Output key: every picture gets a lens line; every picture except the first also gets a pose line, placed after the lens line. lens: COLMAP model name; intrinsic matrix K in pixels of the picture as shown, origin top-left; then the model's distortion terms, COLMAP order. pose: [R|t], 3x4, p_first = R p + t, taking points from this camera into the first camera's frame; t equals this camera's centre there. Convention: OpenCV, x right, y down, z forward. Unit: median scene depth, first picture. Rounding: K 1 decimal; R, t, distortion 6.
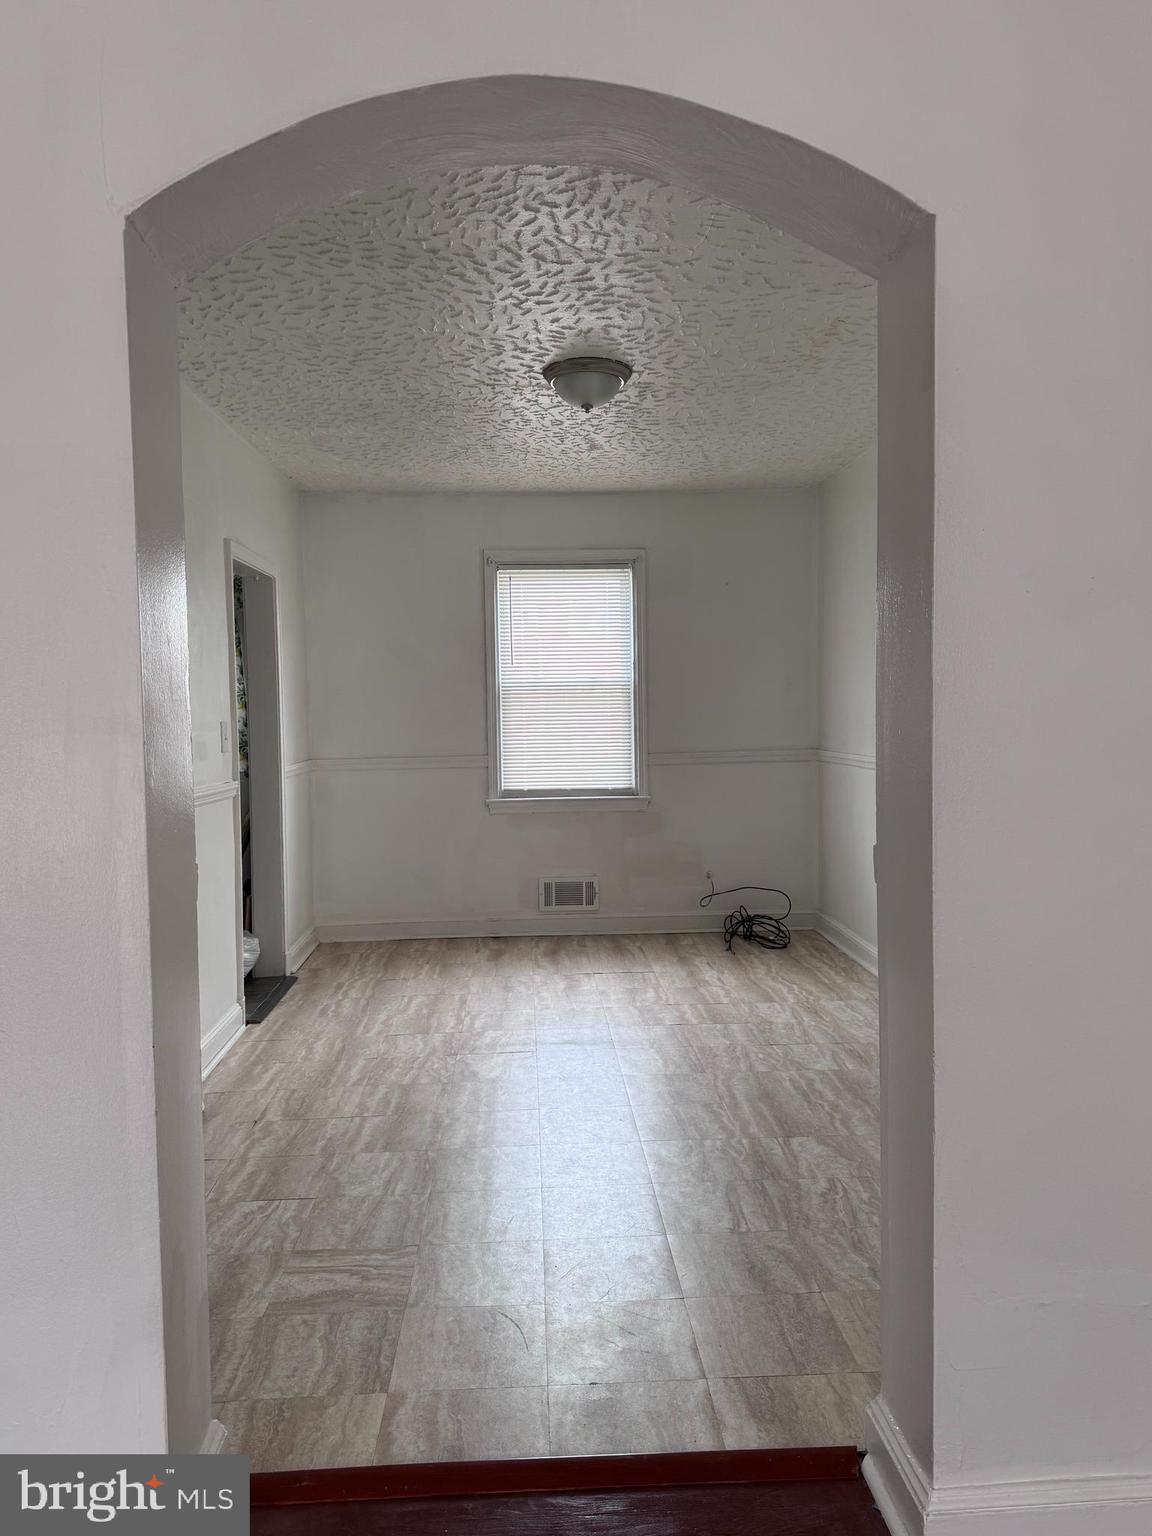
lens RADIAL K [[1118.5, 0, 576.0], [0, 1118.5, 768.0], [0, 0, 1]] dist [-0.000783, 0.002502]
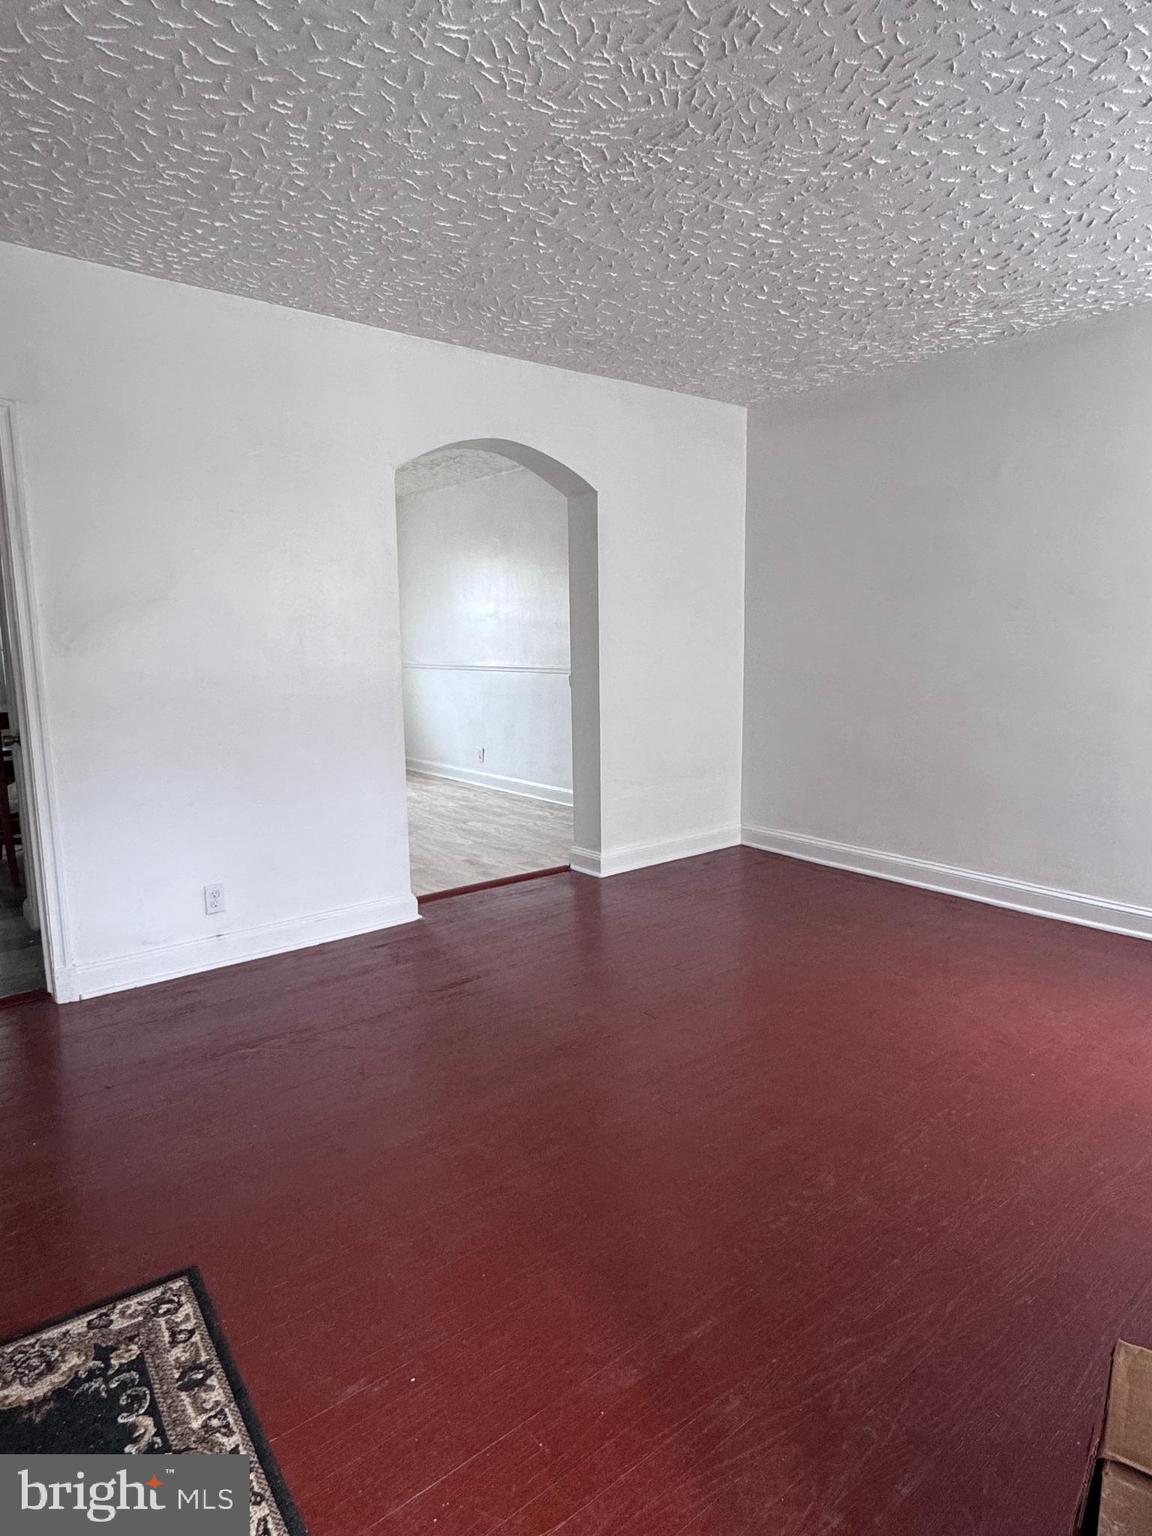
lens RADIAL K [[883.5, 0, 576.0], [0, 883.5, 768.0], [0, 0, 1]] dist [-0.002486, -0.000814]
pose [[0.808828, -0.086722, 0.581616, -1.220593], [0.032085, 0.994101, 0.103607, 0.069632], [-0.587170, -0.065140, 0.806838, -1.078542]]
